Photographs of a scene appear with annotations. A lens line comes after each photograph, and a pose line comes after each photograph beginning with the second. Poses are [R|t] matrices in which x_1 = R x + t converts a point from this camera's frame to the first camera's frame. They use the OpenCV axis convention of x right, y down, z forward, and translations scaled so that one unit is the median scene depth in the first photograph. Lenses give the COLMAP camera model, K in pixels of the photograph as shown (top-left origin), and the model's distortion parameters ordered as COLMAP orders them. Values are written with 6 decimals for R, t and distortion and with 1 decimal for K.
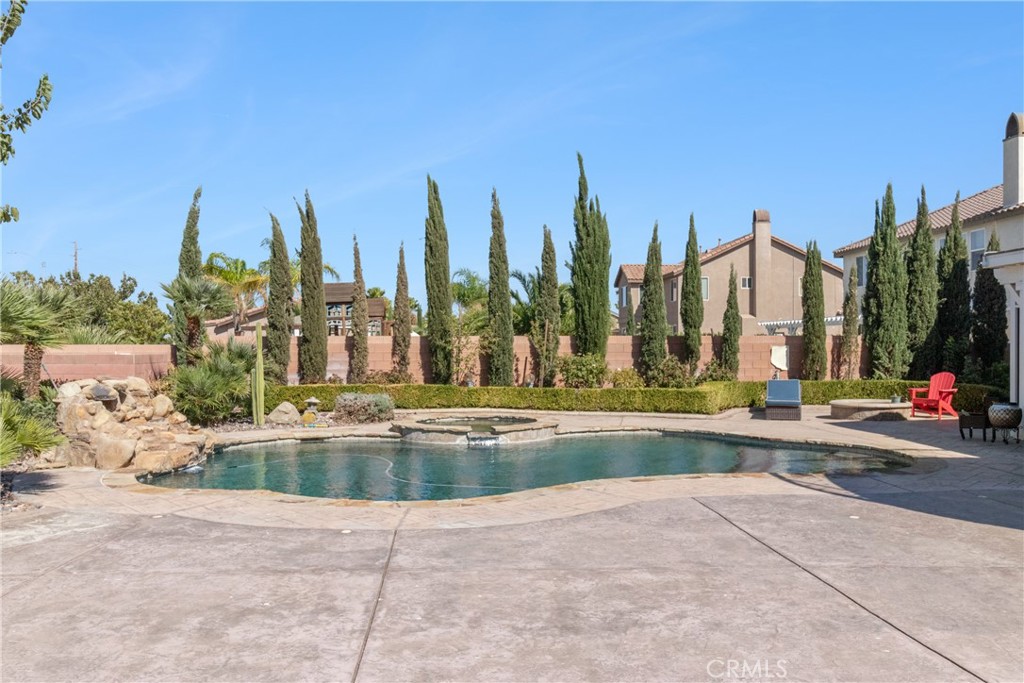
lens RADIAL K [[822.6, 0, 512.0], [0, 822.6, 341.5], [0, 0, 1]] dist [0.001254, -0.001633]
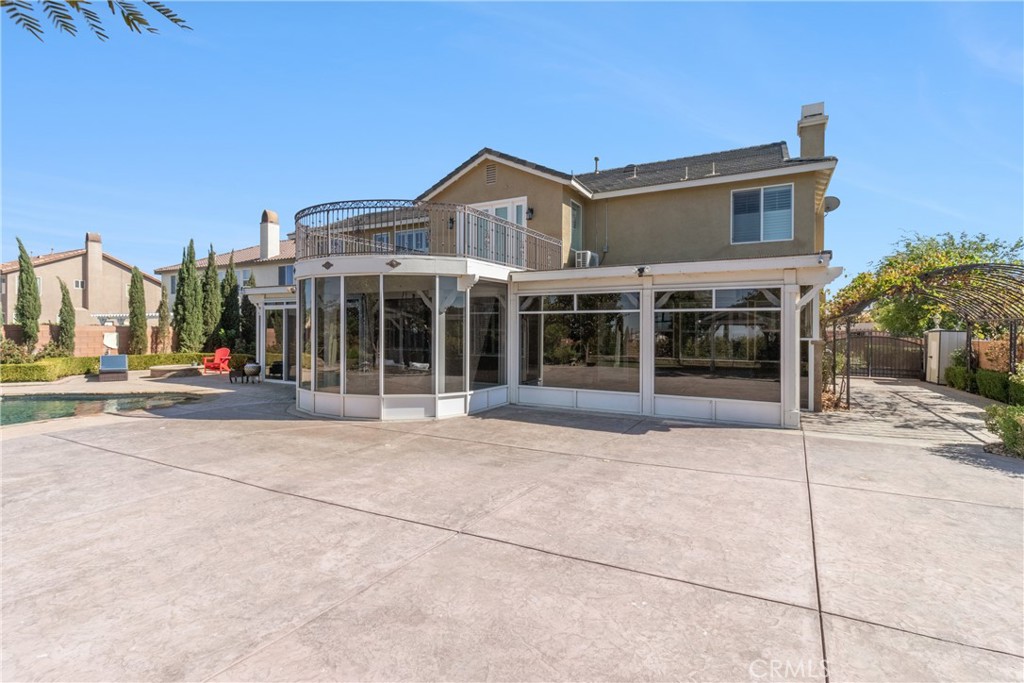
lens RADIAL K [[478.3, 0, 521.1], [0, 478.3, 336.9], [0, 0, 1]] dist [0.002896, 0.000672]
pose [[0.519081, -0.002063, 0.854722, -0.039522], [-0.014317, 0.999836, 0.011108, -0.007905], [-0.854605, -0.018003, 0.518966, -0.111675]]
